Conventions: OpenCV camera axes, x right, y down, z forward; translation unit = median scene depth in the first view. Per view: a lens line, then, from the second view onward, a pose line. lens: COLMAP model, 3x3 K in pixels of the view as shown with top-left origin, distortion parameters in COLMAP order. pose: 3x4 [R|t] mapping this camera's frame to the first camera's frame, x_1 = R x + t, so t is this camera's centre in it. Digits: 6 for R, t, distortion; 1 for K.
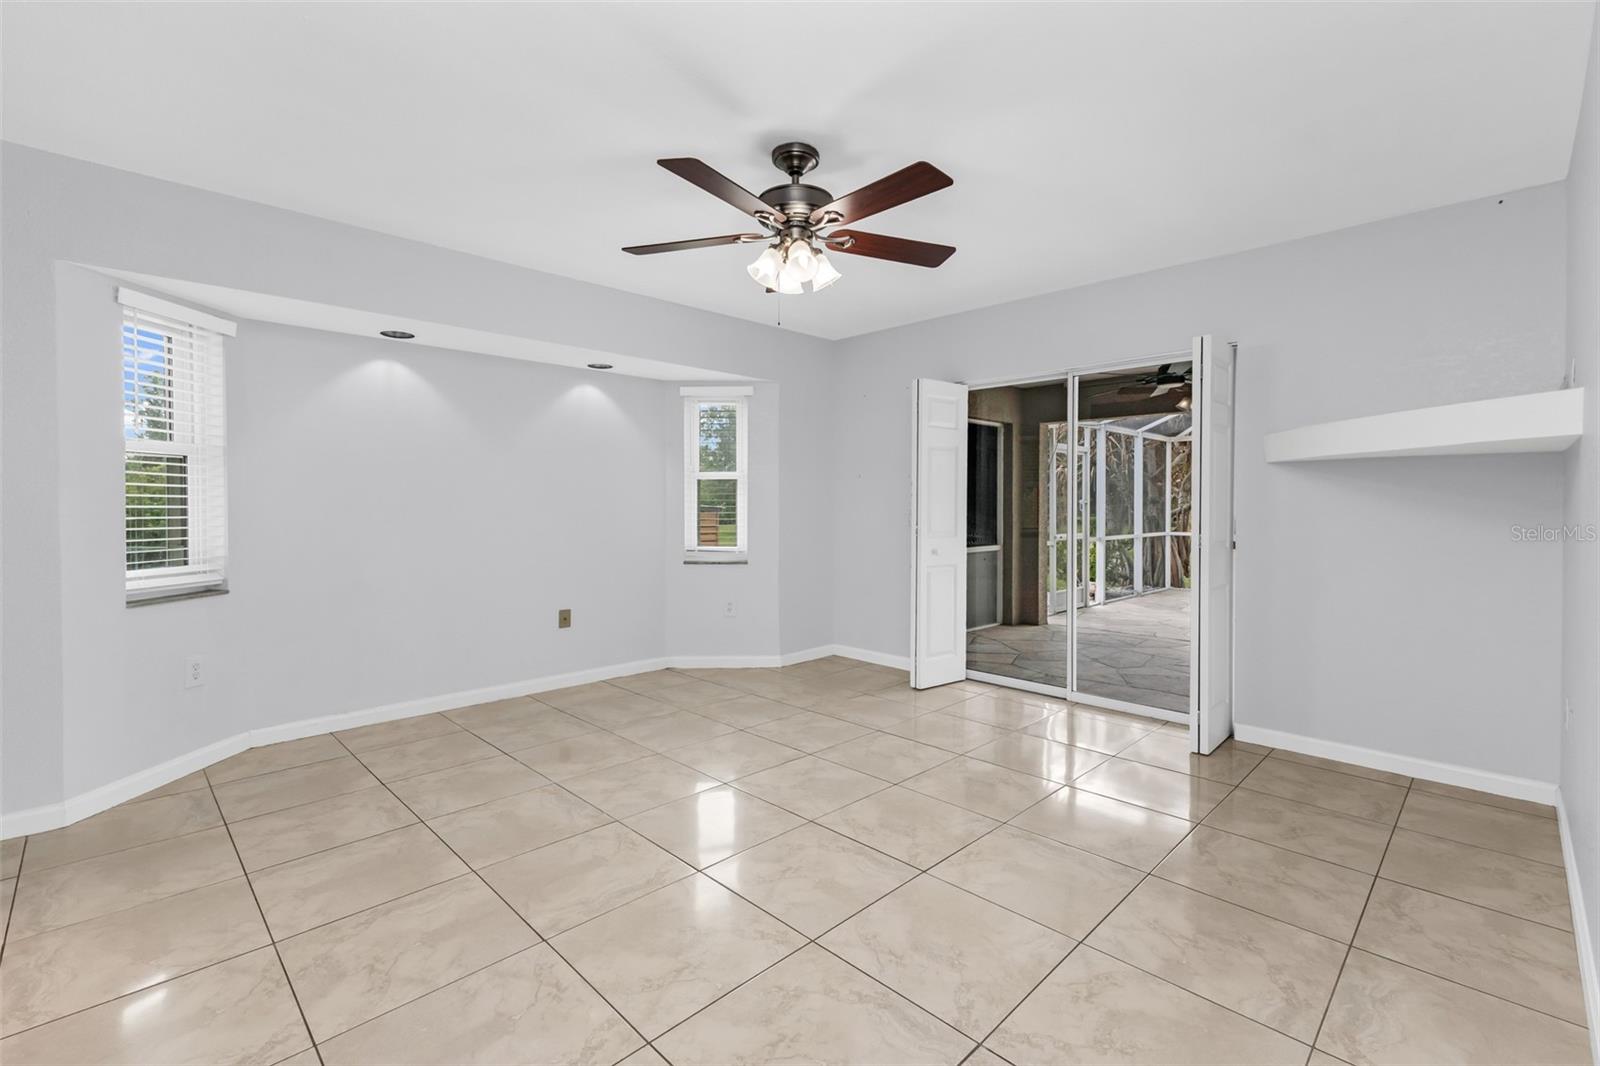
lens RADIAL K [[718.5, 0, 789.0], [0, 718.5, 493.5], [0, 0, 1]] dist [0.001842, 0.000435]
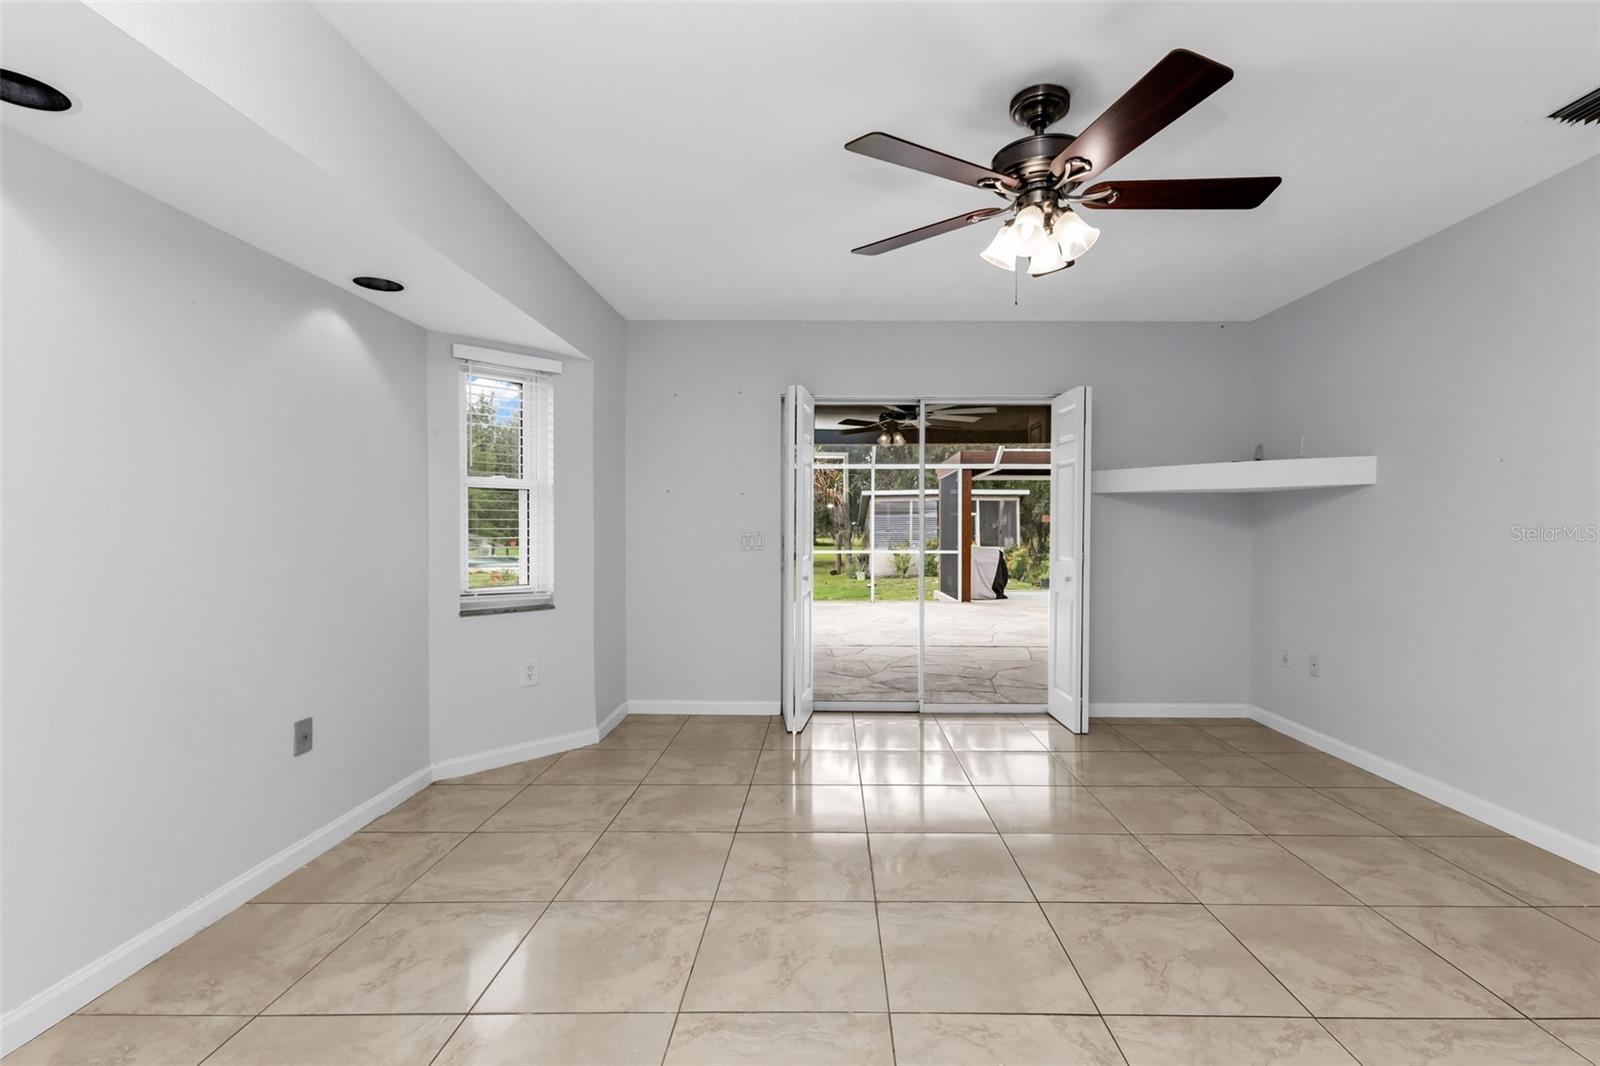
lens RADIAL K [[736.5, 0, 806.8], [0, 736.5, 512.6], [0, 0, 1]] dist [0.001130, 0.000303]
pose [[0.701923, 0.006892, 0.712220, -0.652292], [-0.009256, 0.999957, -0.000554, 0.002587], [-0.712193, -0.006204, 0.701956, 0.497759]]
